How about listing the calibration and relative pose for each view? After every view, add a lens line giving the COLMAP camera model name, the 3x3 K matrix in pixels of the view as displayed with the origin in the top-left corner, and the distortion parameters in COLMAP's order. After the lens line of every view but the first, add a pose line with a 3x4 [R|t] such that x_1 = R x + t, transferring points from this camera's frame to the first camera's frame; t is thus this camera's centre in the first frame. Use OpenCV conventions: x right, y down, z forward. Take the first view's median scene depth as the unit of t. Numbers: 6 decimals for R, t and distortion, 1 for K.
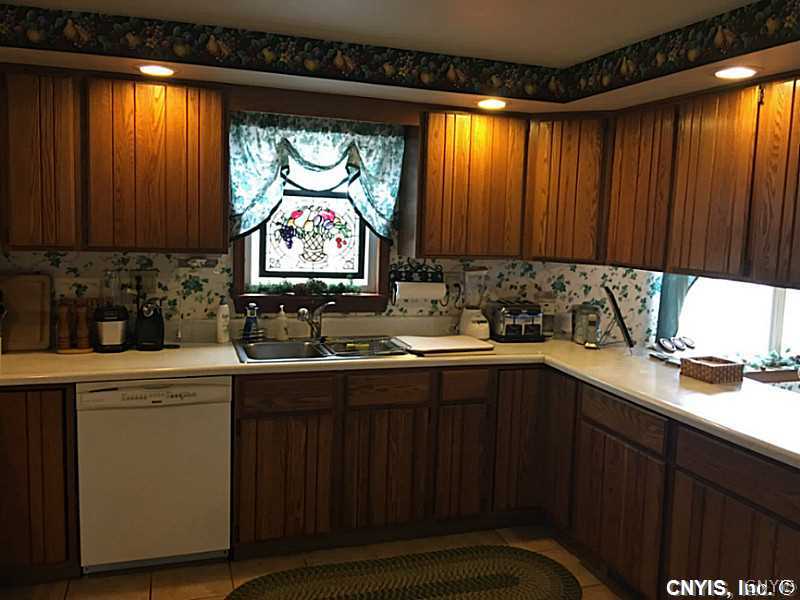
lens RADIAL K [[680.6, 0, 398.3], [0, 680.6, 298.7], [0, 0, 1]] dist [0.069891, -0.014862]
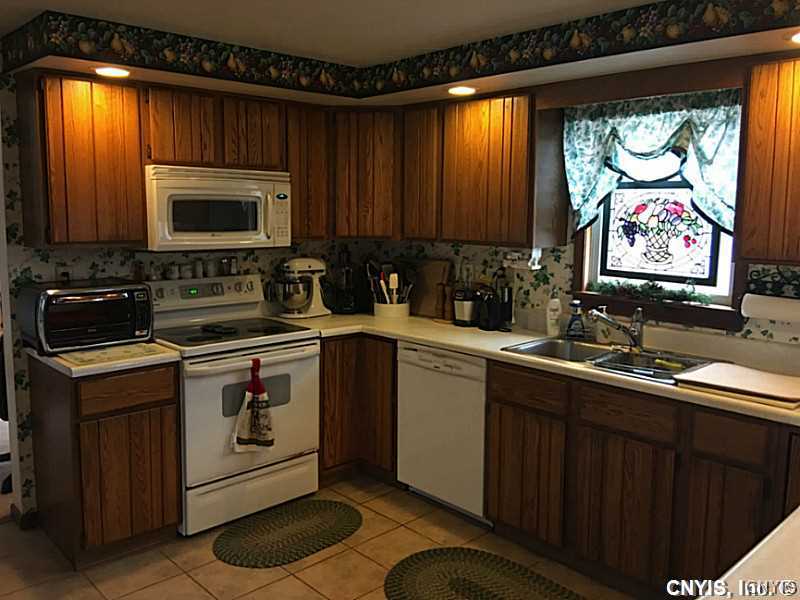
lens RADIAL K [[691.5, 0, 397.9], [0, 691.5, 298.5], [0, 0, 1]] dist [0.069957, -0.050576]
pose [[0.423517, 0.092249, -0.901179, 0.565040], [-0.103352, 0.993226, 0.053101, -0.021806], [0.899973, 0.070649, 0.430183, 0.327176]]
